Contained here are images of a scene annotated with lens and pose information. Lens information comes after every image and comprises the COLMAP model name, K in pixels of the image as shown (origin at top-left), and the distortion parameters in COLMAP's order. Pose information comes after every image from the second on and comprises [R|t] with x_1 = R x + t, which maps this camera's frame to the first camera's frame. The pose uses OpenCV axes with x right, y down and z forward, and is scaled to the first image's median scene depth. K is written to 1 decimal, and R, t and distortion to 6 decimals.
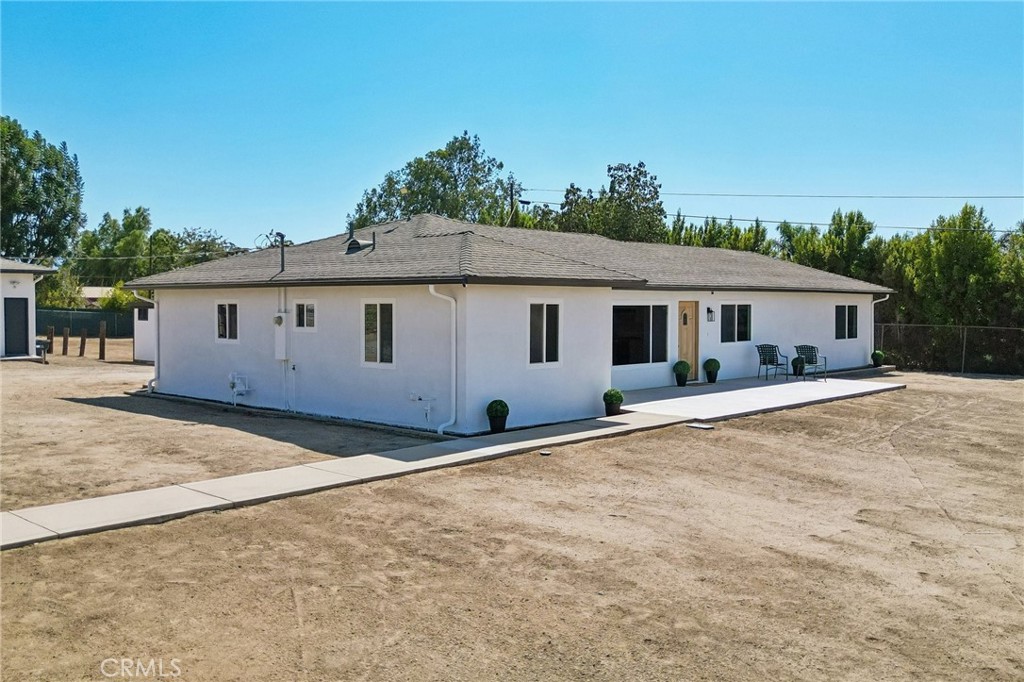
lens RADIAL K [[926.4, 0, 512.0], [0, 926.4, 341.0], [0, 0, 1]] dist [0.047436, -0.019399]
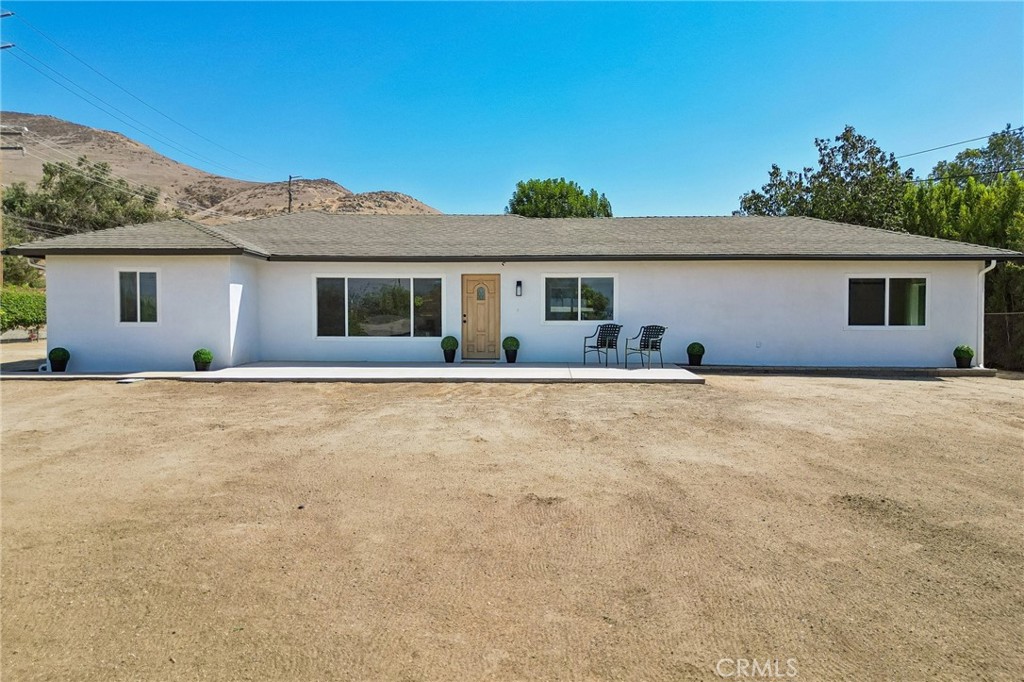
lens RADIAL K [[735.9, 0, 515.4], [0, 735.9, 356.2], [0, 0, 1]] dist [0.049401, -0.056201]
pose [[0.651209, 0.038401, -0.757926, 0.458254], [-0.032307, 0.999216, 0.022868, 0.012735], [0.758210, 0.009595, 0.651939, 0.320207]]
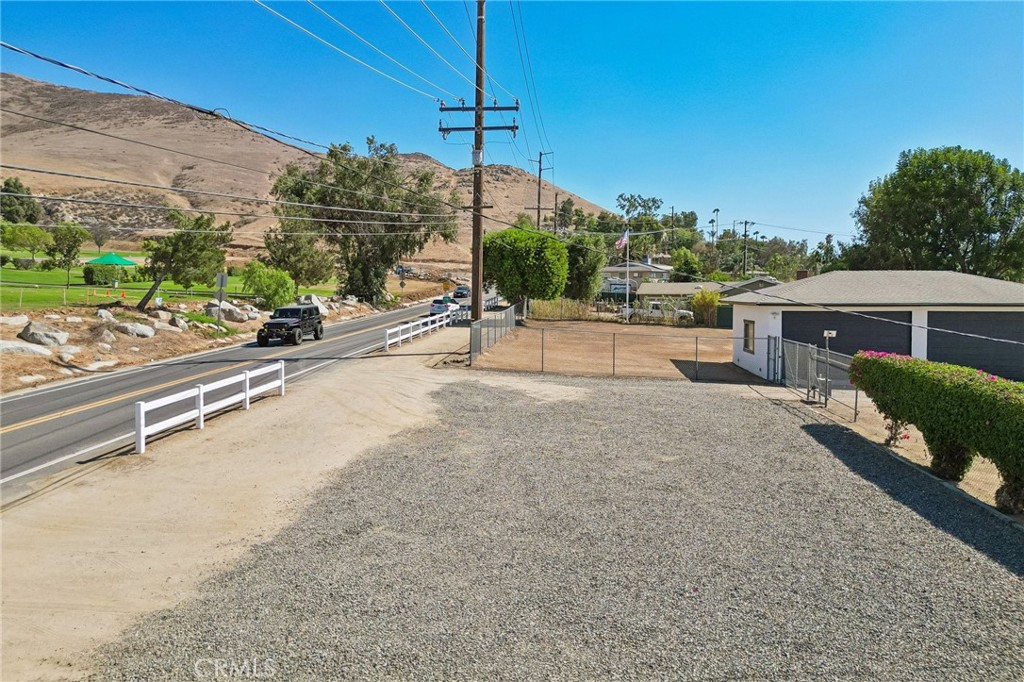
lens RADIAL K [[728.3, 0, 512.0], [0, 728.3, 341.0], [0, 0, 1]] dist [0.054514, -0.049354]
pose [[0.585737, 0.054679, -0.808655, -0.199029], [-0.028847, 0.998496, 0.046621, -0.045372], [0.809988, -0.003980, 0.586434, -0.011273]]
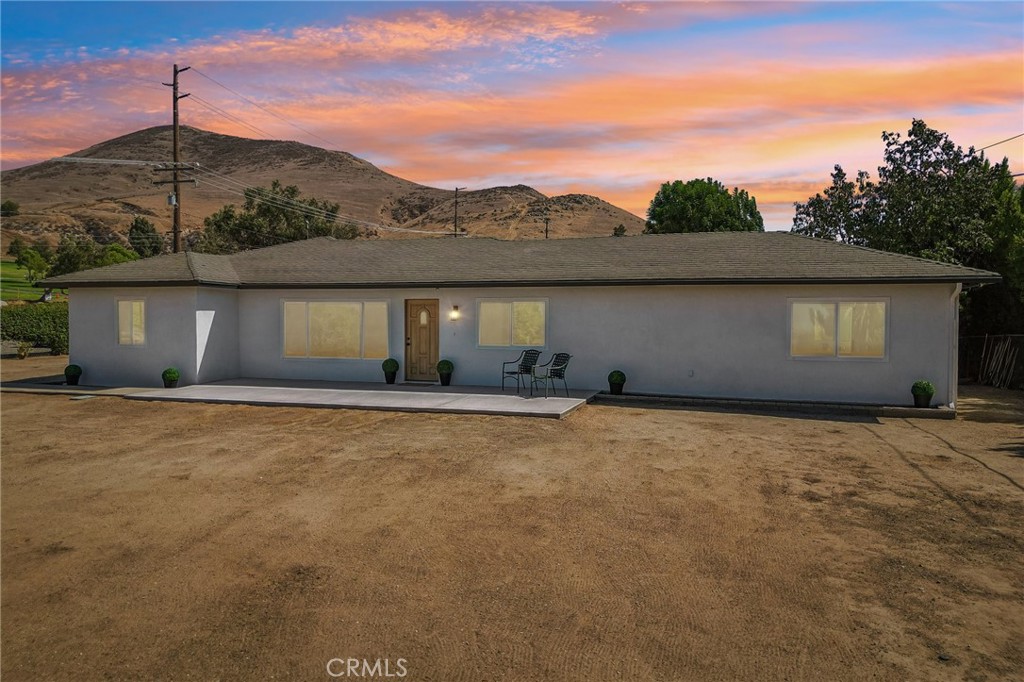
lens RADIAL K [[728.3, 0, 512.0], [0, 728.3, 341.0], [0, 0, 1]] dist [0.054514, -0.049354]
pose [[0.422738, 0.030782, -0.905729, 0.543700], [-0.040472, 0.999067, 0.015064, -0.008543], [0.905348, 0.030288, 0.423589, 0.449610]]
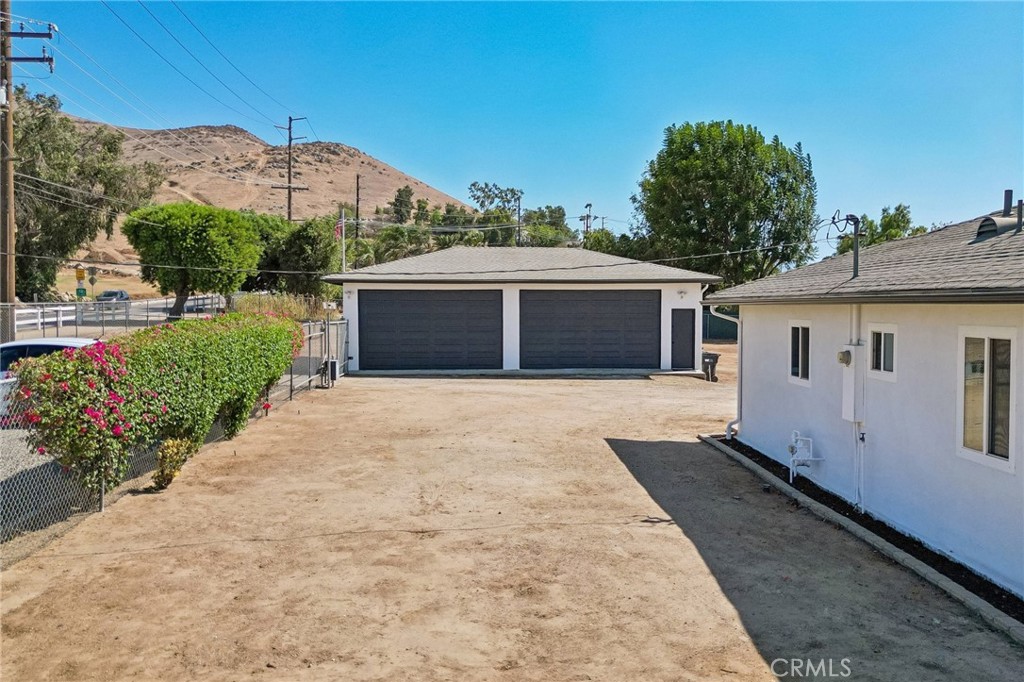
lens RADIAL K [[926.4, 0, 512.0], [0, 926.4, 341.0], [0, 0, 1]] dist [0.047436, -0.019399]
pose [[0.697149, 0.025853, -0.716460, 0.018200], [-0.026708, 0.999592, 0.010081, -0.015862], [0.716429, 0.012107, 0.697555, 0.193894]]
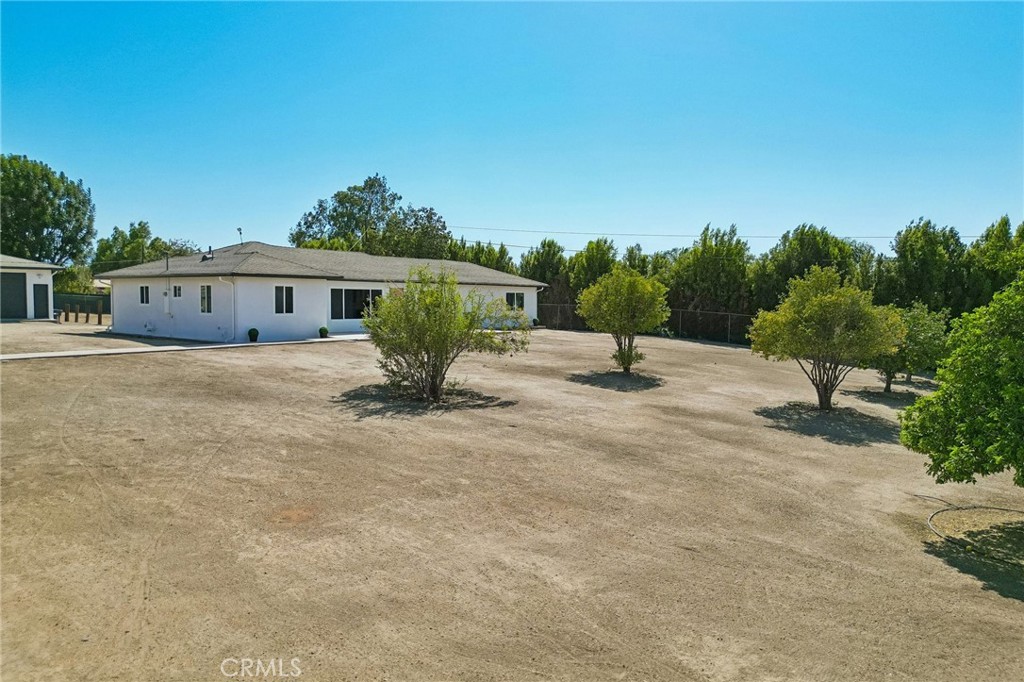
lens RADIAL K [[736.5, 0, 534.5], [0, 736.5, 337.8], [0, 0, 1]] dist [-0.008502, -0.001510]
pose [[0.995660, 0.004831, 0.092935, 0.198255], [-0.006096, 0.999893, 0.013331, 0.023358], [-0.092861, -0.013840, 0.995583, -0.337607]]
